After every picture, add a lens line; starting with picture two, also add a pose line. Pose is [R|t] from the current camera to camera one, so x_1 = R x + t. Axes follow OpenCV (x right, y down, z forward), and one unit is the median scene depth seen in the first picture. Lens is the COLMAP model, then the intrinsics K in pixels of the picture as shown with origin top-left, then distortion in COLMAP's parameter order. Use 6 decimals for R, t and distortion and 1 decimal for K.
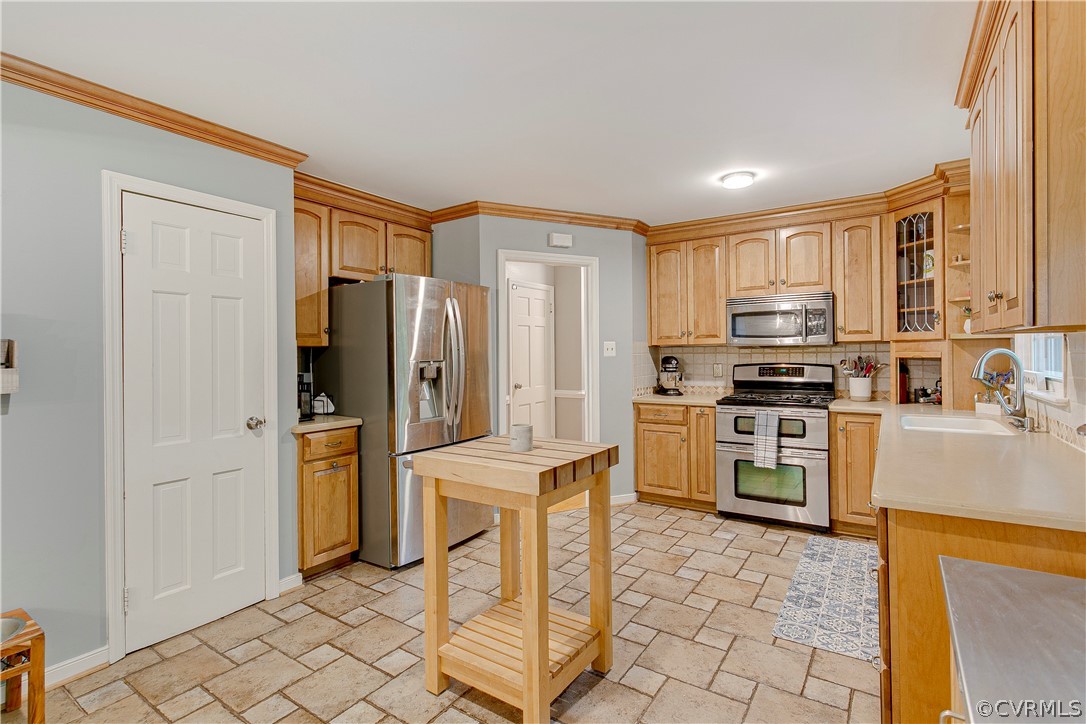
lens RADIAL K [[524.0, 0, 540.1], [0, 524.0, 351.6], [0, 0, 1]] dist [0.016820, -0.002439]
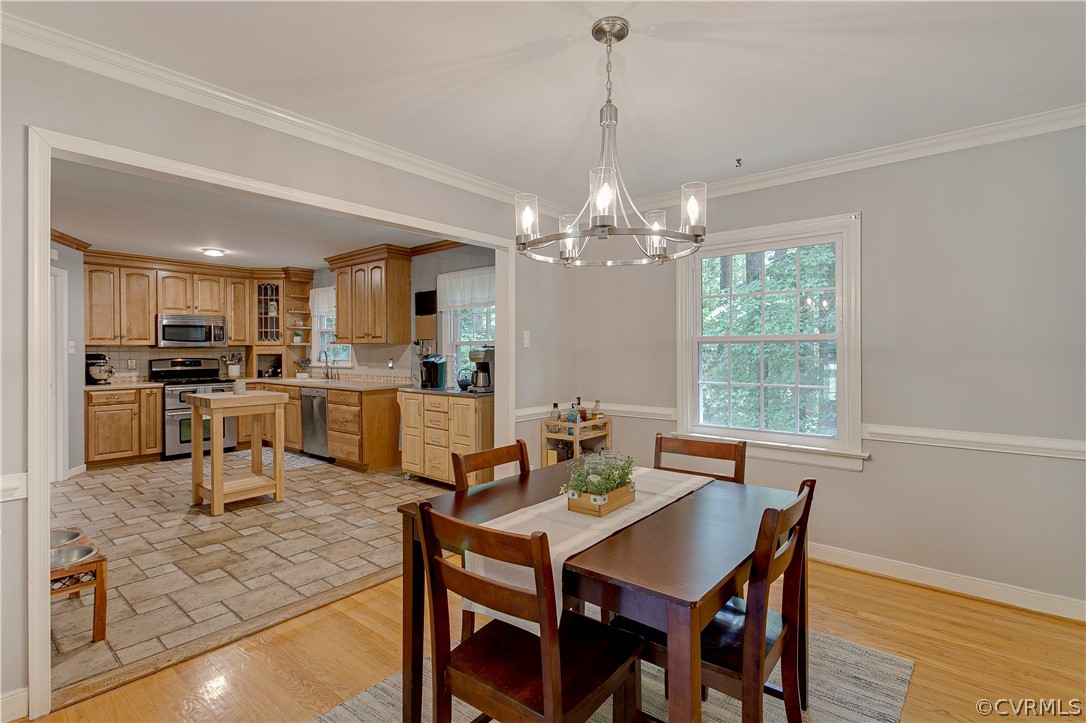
lens RADIAL K [[524.0, 0, 539.9], [0, 524.0, 359.8], [0, 0, 1]] dist [0.016820, -0.002439]
pose [[0.095632, -0.004822, 0.995405, -1.089833], [0.006271, 0.999971, 0.004241, 0.029078], [-0.995397, 0.005837, 0.095659, -0.212349]]
